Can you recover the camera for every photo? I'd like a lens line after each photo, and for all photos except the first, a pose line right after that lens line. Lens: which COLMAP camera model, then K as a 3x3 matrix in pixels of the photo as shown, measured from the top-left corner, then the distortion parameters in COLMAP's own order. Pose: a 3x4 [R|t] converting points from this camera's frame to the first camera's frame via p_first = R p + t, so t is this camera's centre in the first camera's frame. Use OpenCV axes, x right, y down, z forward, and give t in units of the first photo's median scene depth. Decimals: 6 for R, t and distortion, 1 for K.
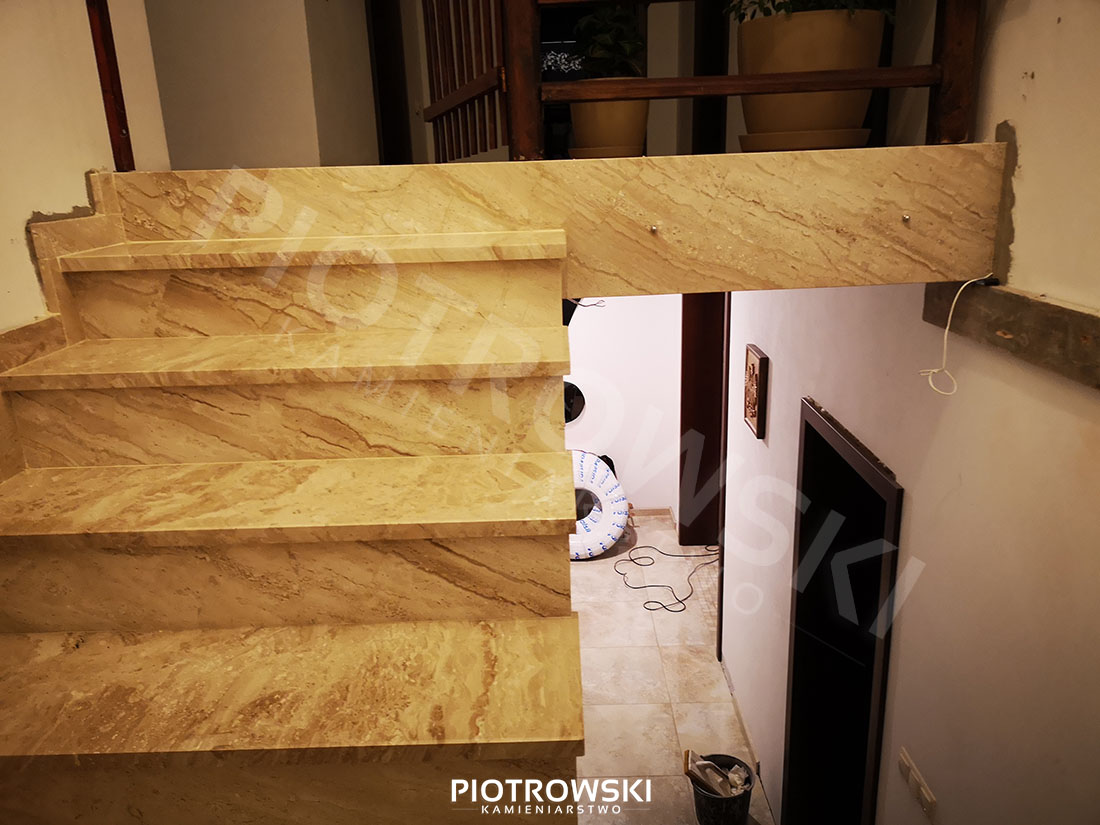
lens RADIAL K [[853.9, 0, 551.2], [0, 853.9, 408.0], [0, 0, 1]] dist [0.057864, -0.066291]
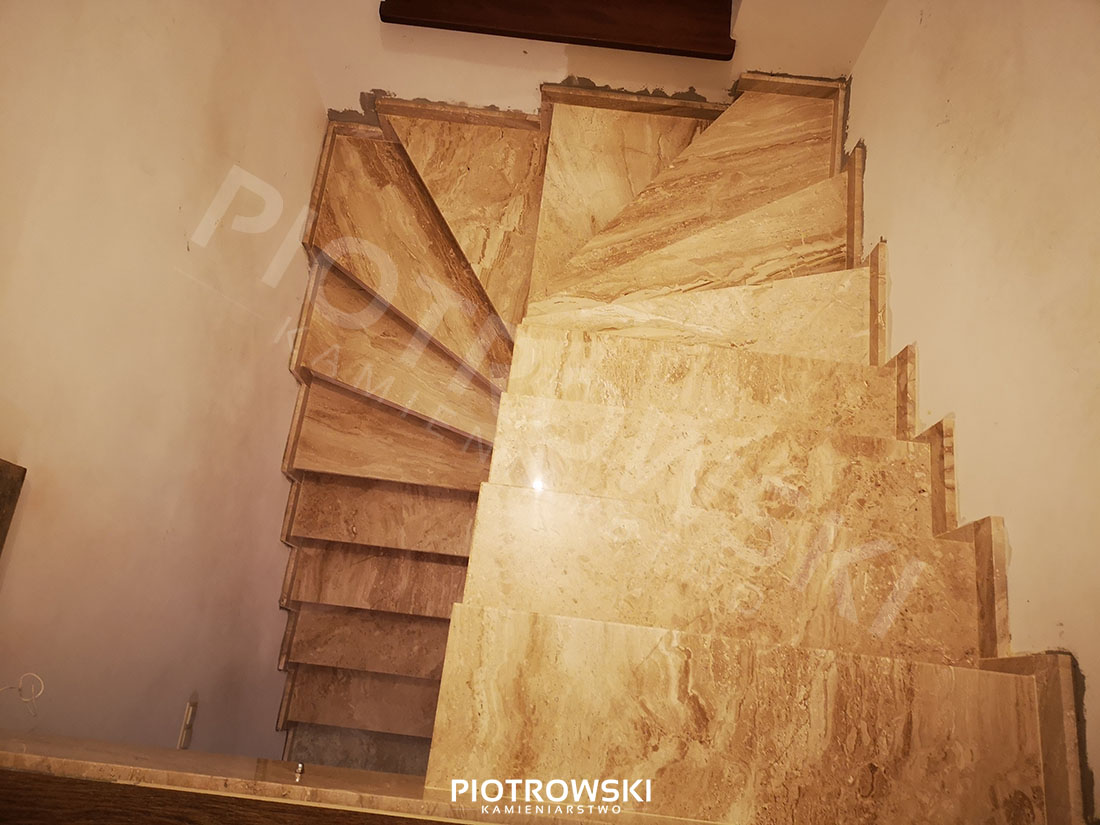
lens RADIAL K [[853.9, 0, 551.2], [0, 853.9, 408.0], [0, 0, 1]] dist [0.057864, -0.066291]
pose [[-0.993580, -0.105602, 0.040581, -0.117936], [0.035261, 0.051760, 0.998037, -1.316296], [-0.107495, 0.993060, -0.047704, 1.013413]]
